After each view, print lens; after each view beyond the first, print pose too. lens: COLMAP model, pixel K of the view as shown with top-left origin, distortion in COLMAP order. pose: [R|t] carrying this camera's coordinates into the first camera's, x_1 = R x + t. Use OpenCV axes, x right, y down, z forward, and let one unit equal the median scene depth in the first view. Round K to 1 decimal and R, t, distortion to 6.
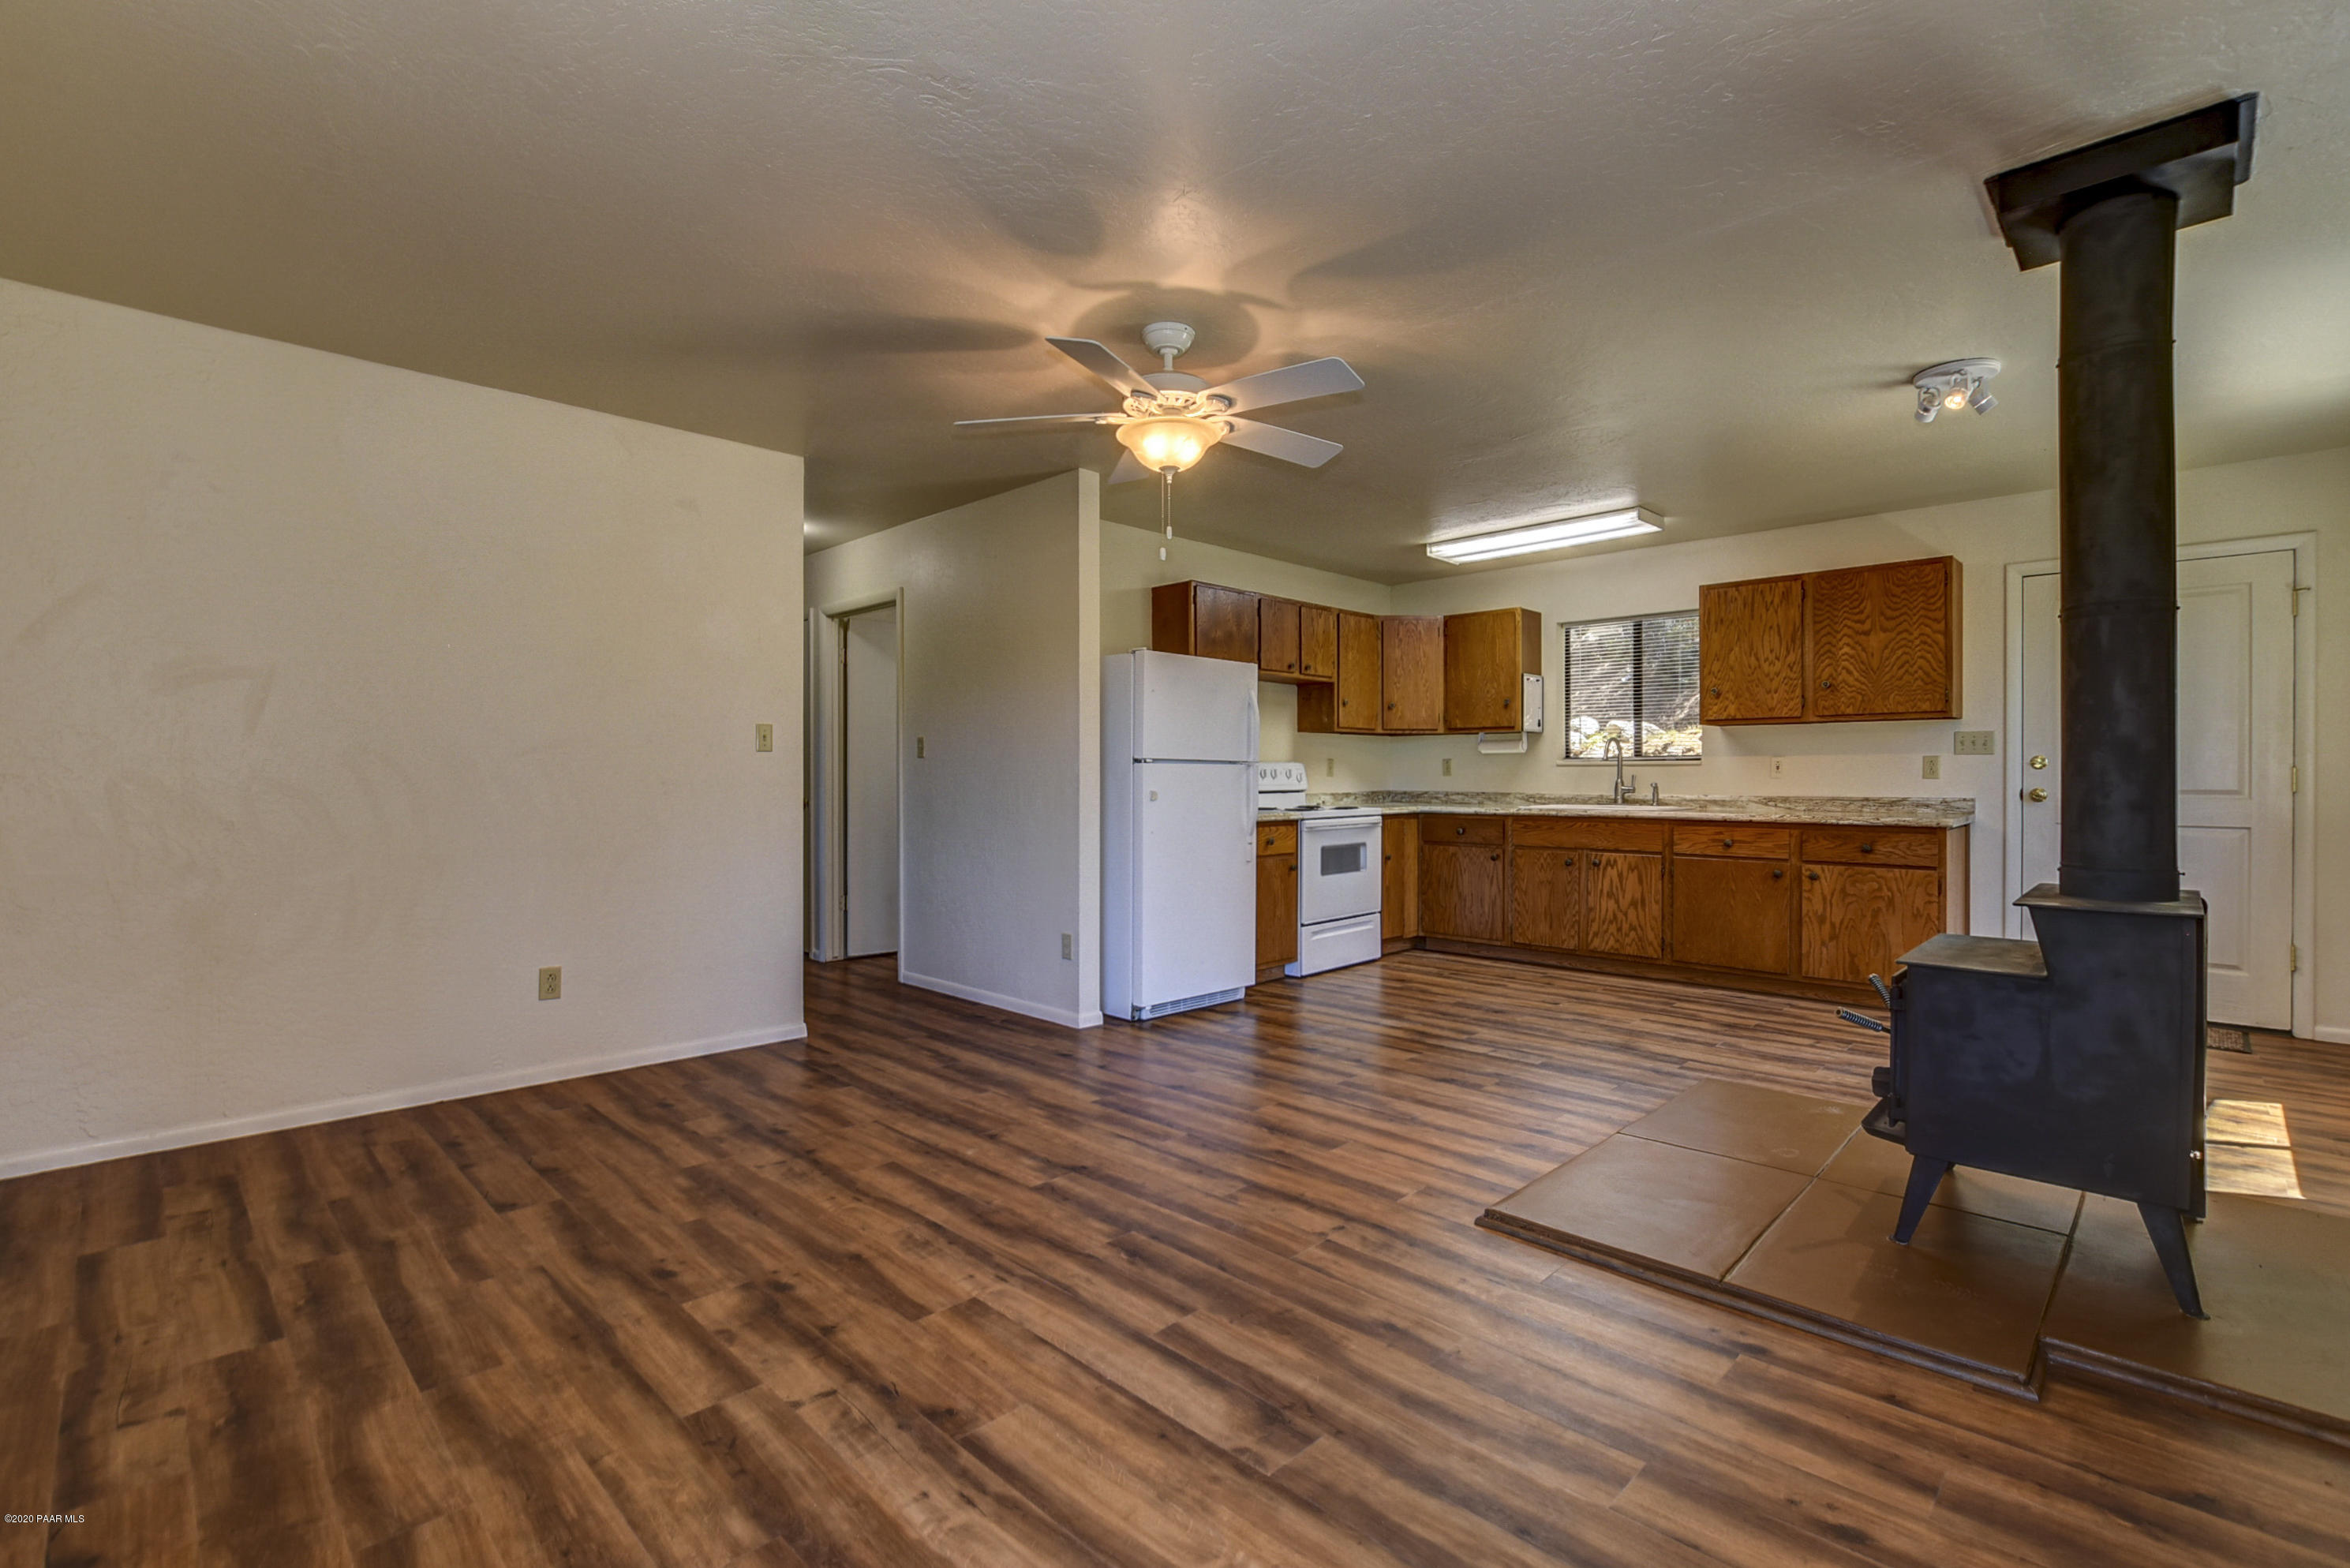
lens RADIAL K [[1049.8, 0, 1188.3], [0, 1049.8, 782.5], [0, 0, 1]] dist [-0.020182, 0.005239]
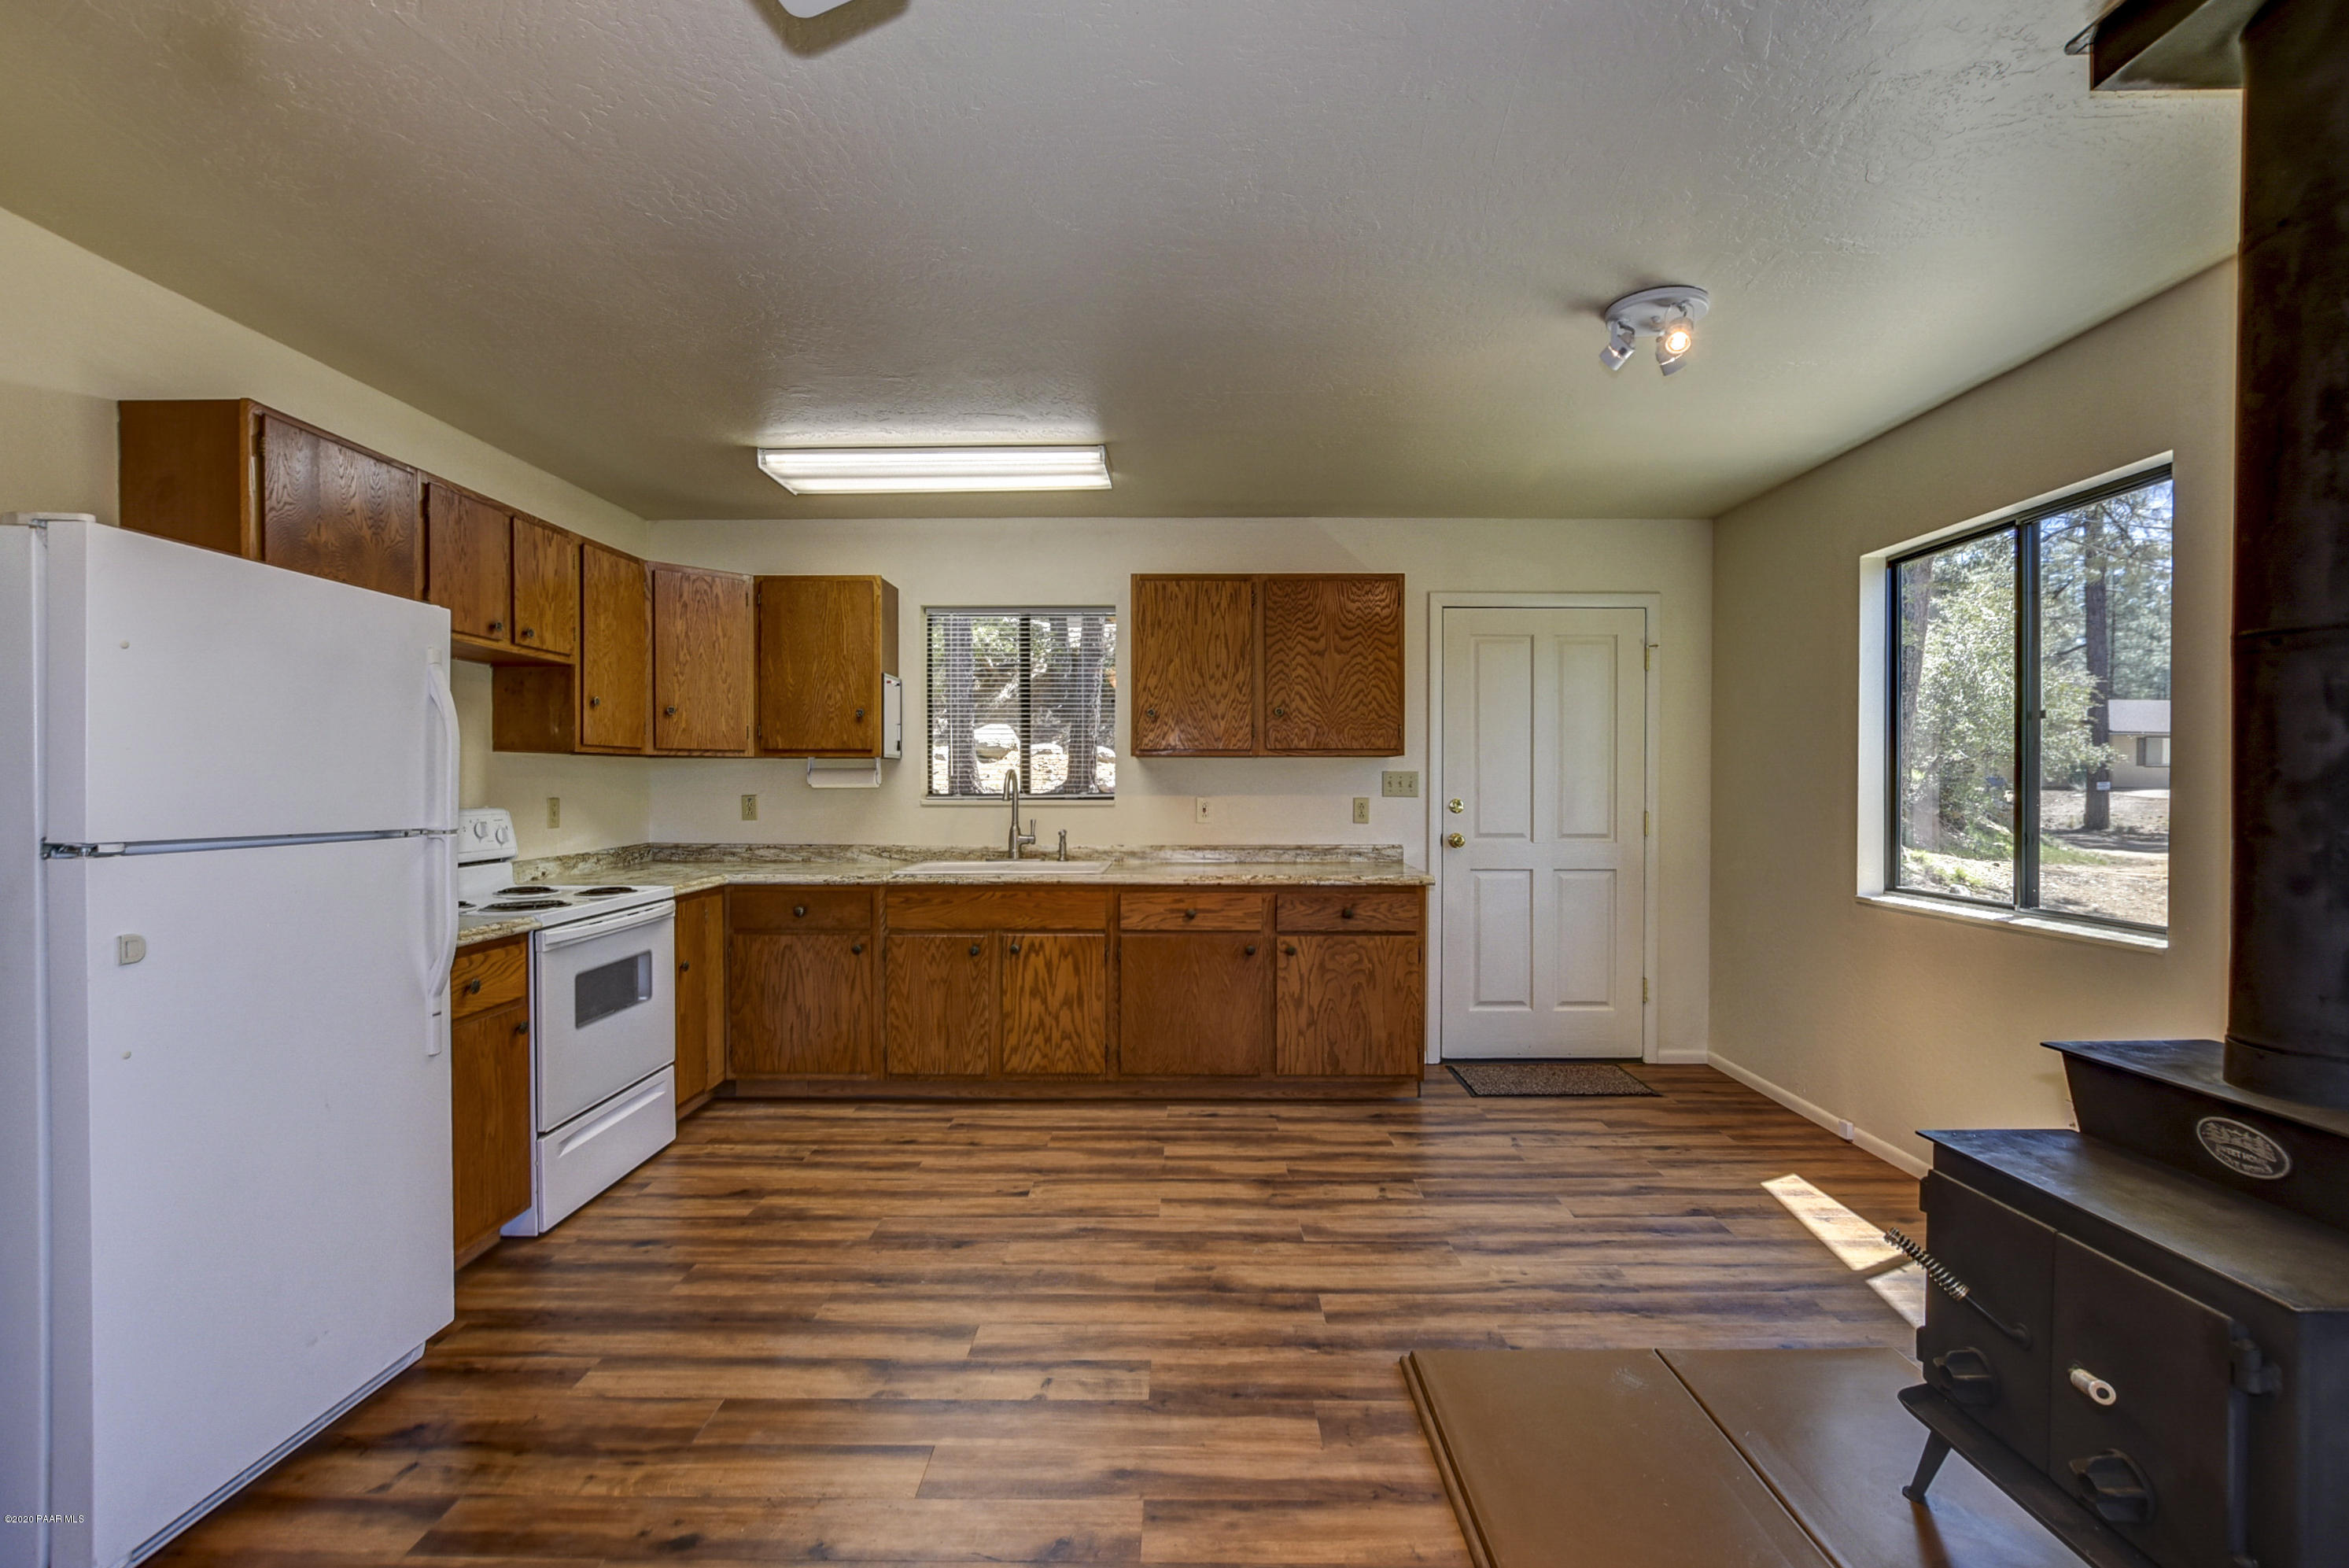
lens RADIAL K [[1049.4, 0, 1186.6], [0, 1049.4, 798.4], [0, 0, 1]] dist [-0.020182, 0.005239]
pose [[0.719803, -0.010123, 0.694105, -0.017617], [0.004256, 0.999939, 0.010170, -0.036684], [-0.694166, -0.004367, 0.719802, 0.485209]]
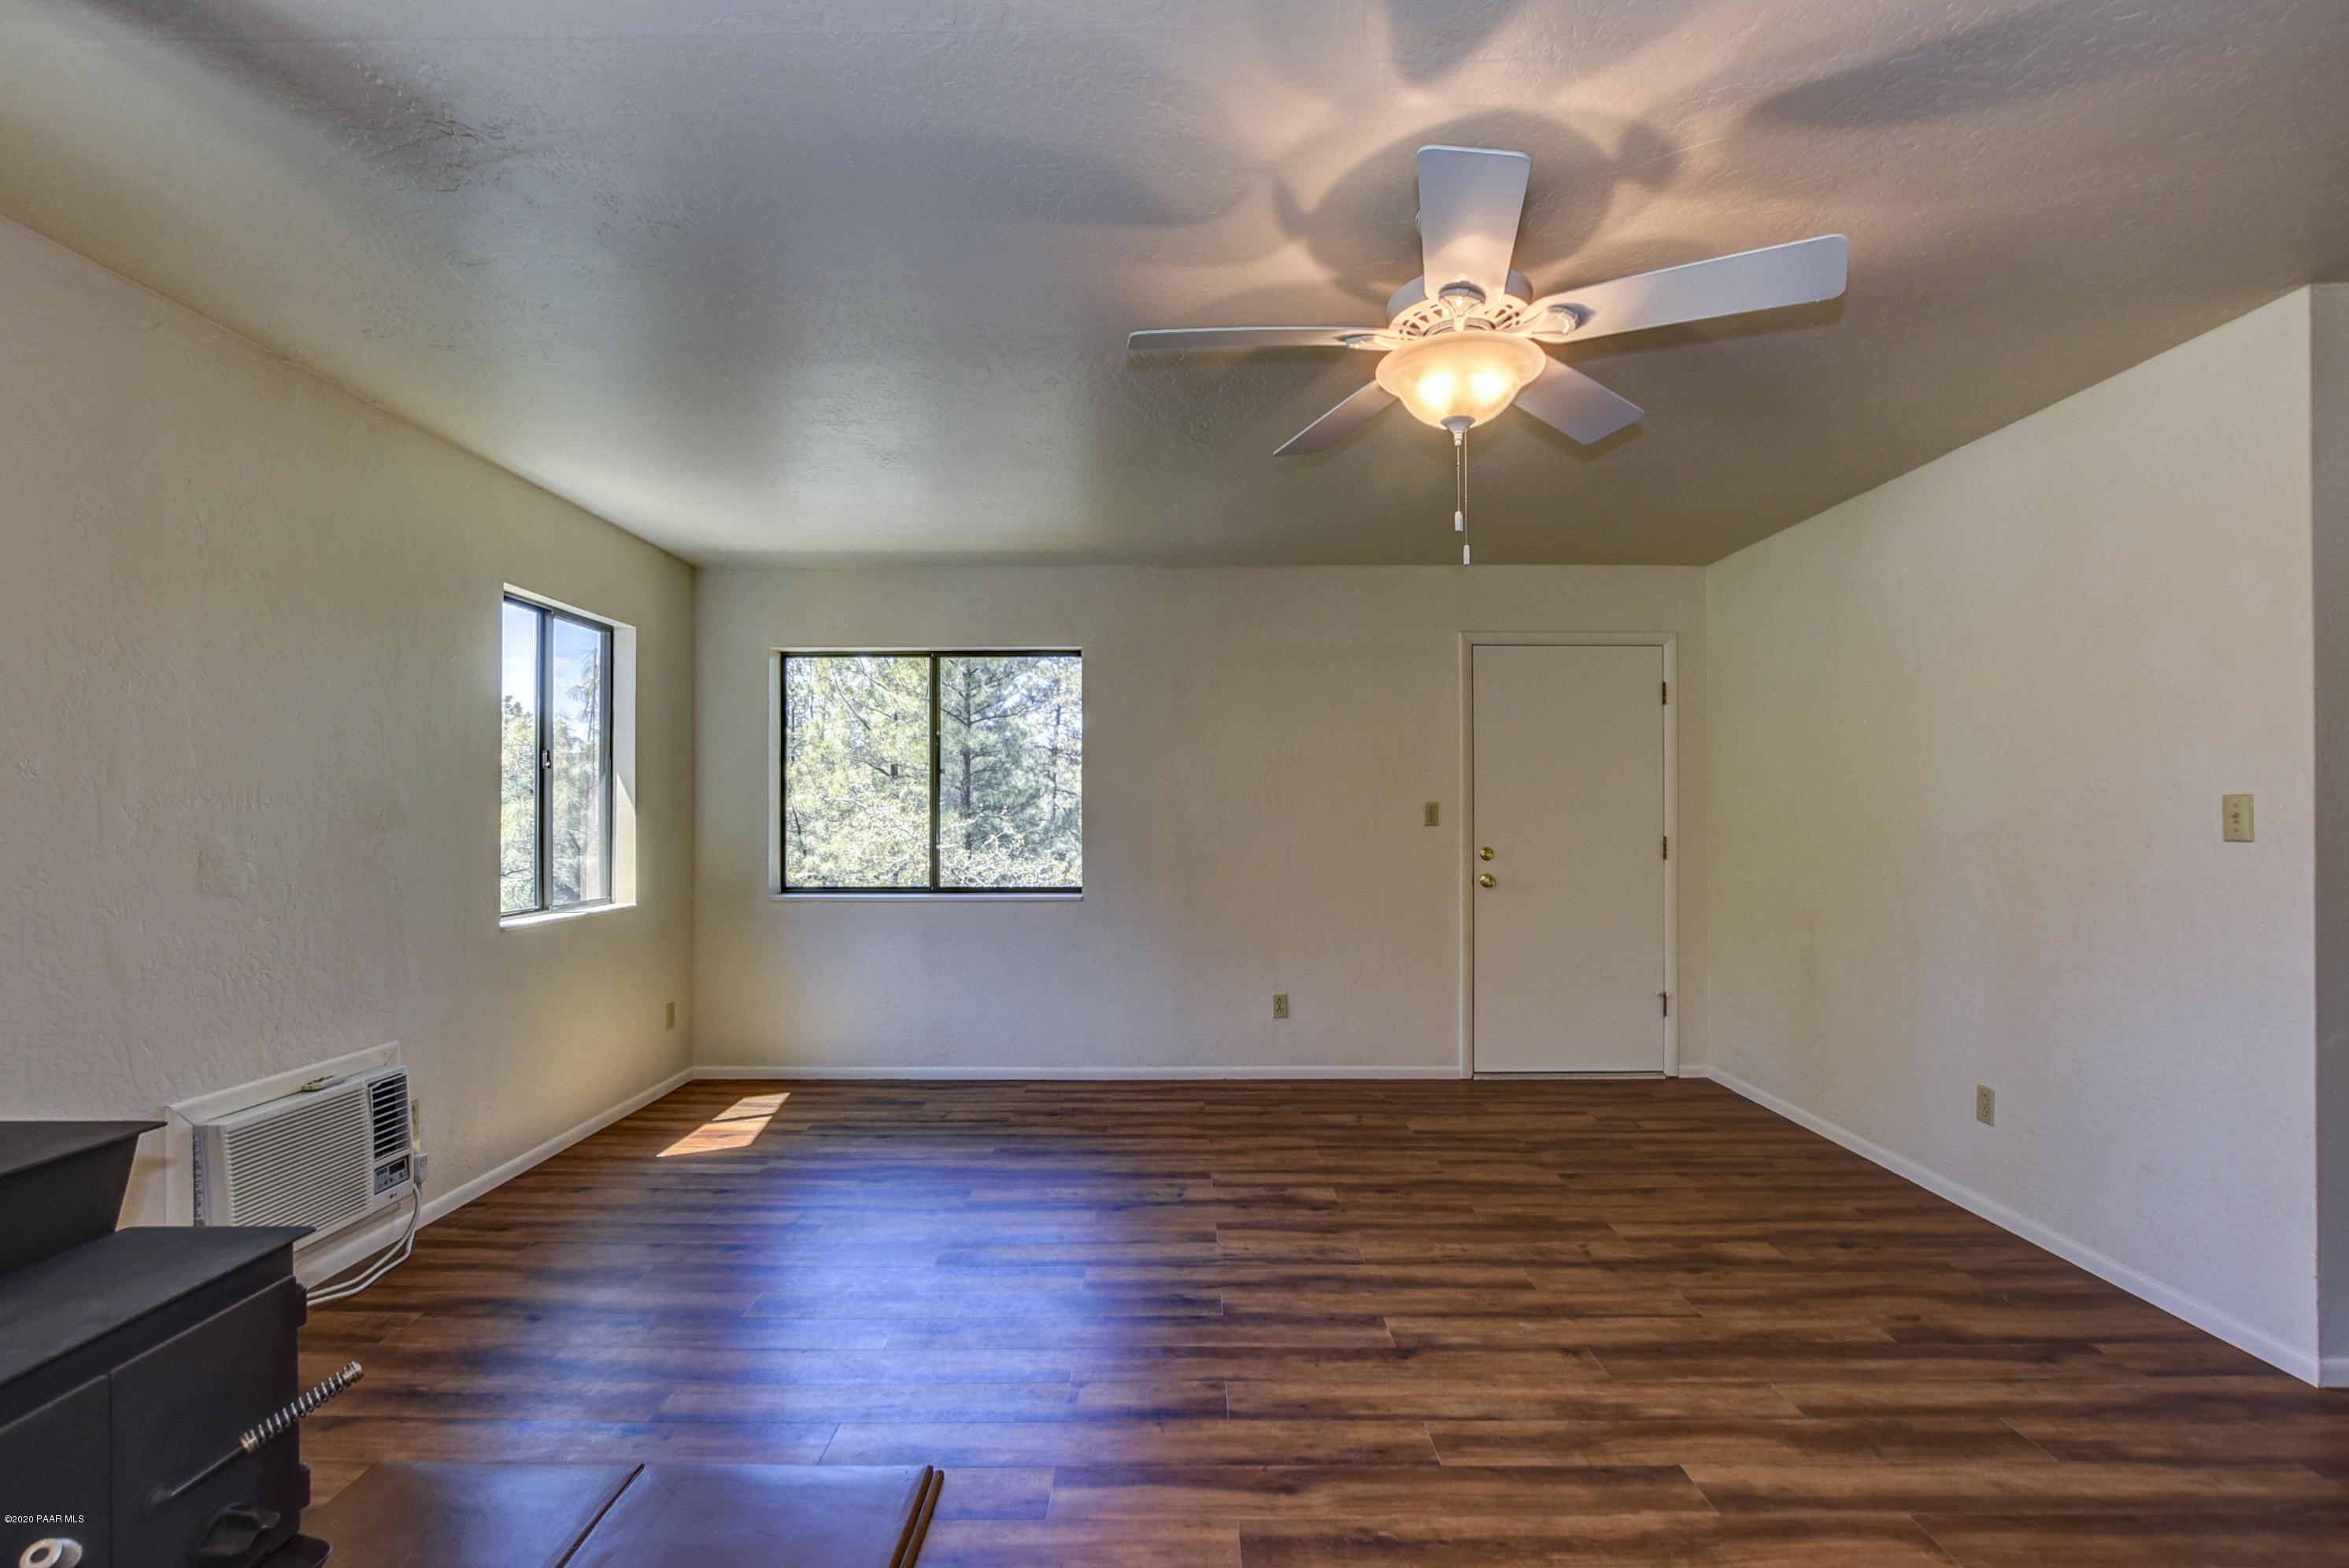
lens RADIAL K [[1049.3, 0, 1179.8], [0, 1049.3, 803.8], [0, 0, 1]] dist [-0.020182, 0.005239]
pose [[-0.715494, -0.007434, -0.698579, 0.358347], [-0.004746, 0.999972, -0.005780, -0.038013], [0.698602, -0.000820, -0.715510, 0.866108]]
